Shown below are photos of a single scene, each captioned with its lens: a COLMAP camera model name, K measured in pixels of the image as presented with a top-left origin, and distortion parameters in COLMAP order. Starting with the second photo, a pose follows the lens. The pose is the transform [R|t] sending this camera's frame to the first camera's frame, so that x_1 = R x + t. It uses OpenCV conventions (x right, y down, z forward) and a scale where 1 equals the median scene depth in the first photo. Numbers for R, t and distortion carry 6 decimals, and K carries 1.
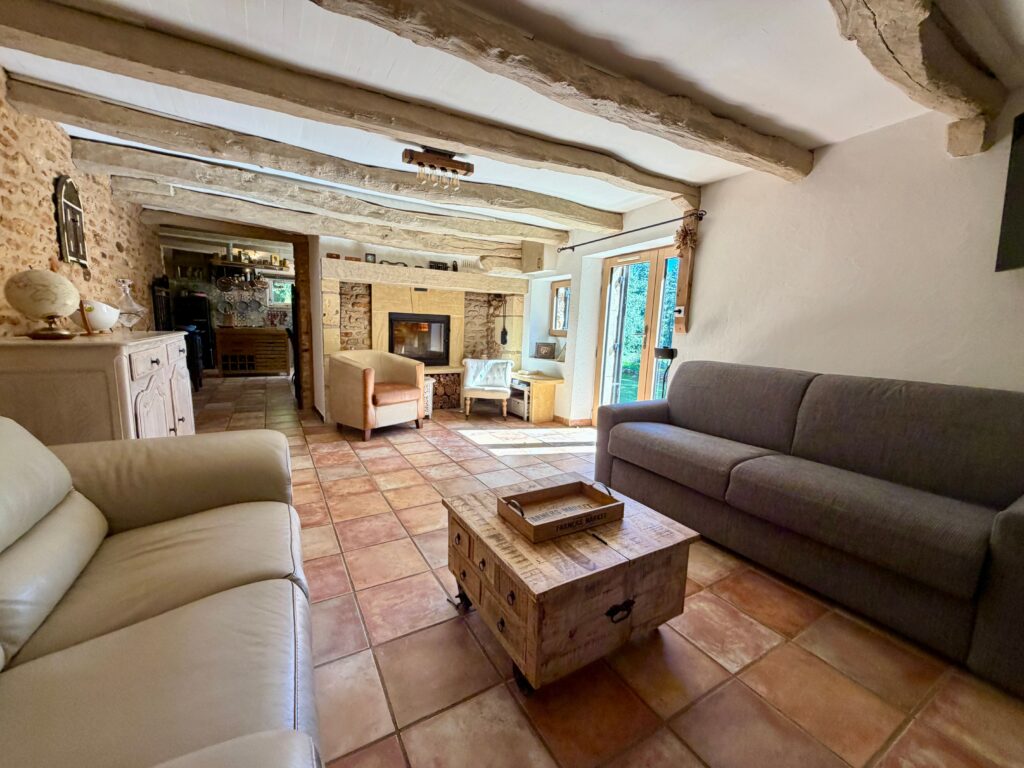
lens RADIAL K [[409.3, 0, 511.4], [0, 409.3, 385.4], [0, 0, 1]] dist [-0.000385, -0.000275]
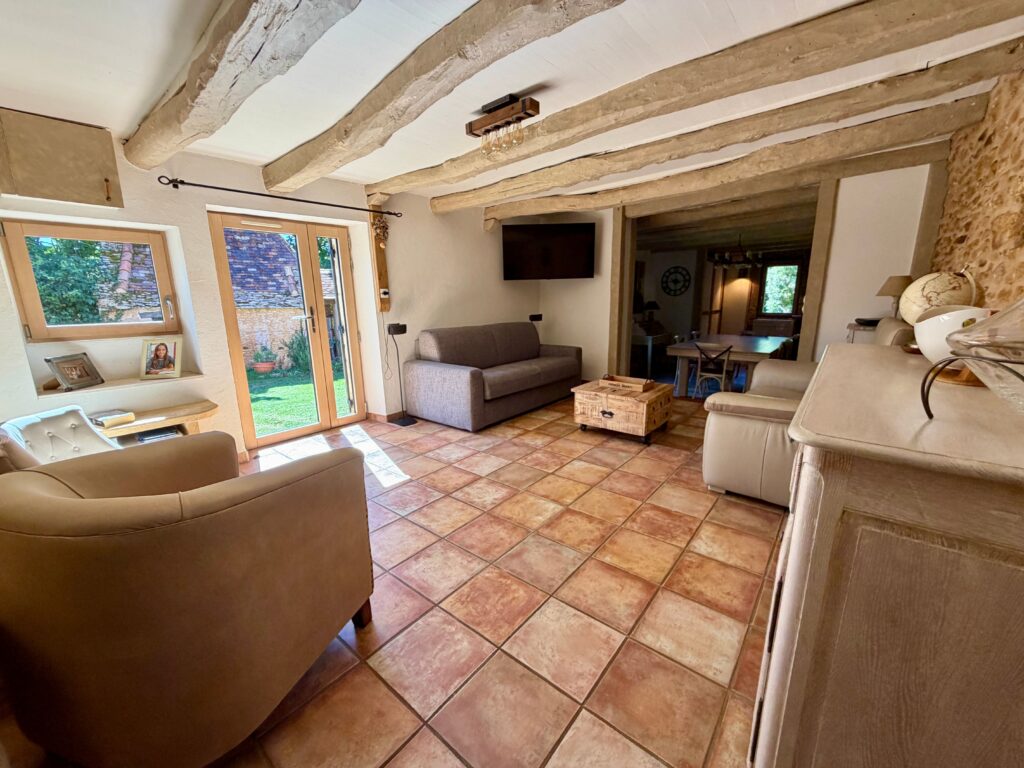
lens RADIAL K [[409.3, 0, 512.4], [0, 409.3, 386.8], [0, 0, 1]] dist [-0.000385, -0.000275]
pose [[-0.351566, -0.224433, 0.908863, -0.942695], [0.136956, 0.948062, 0.287090, -0.236610], [-0.926091, 0.225405, -0.302569, 1.215187]]
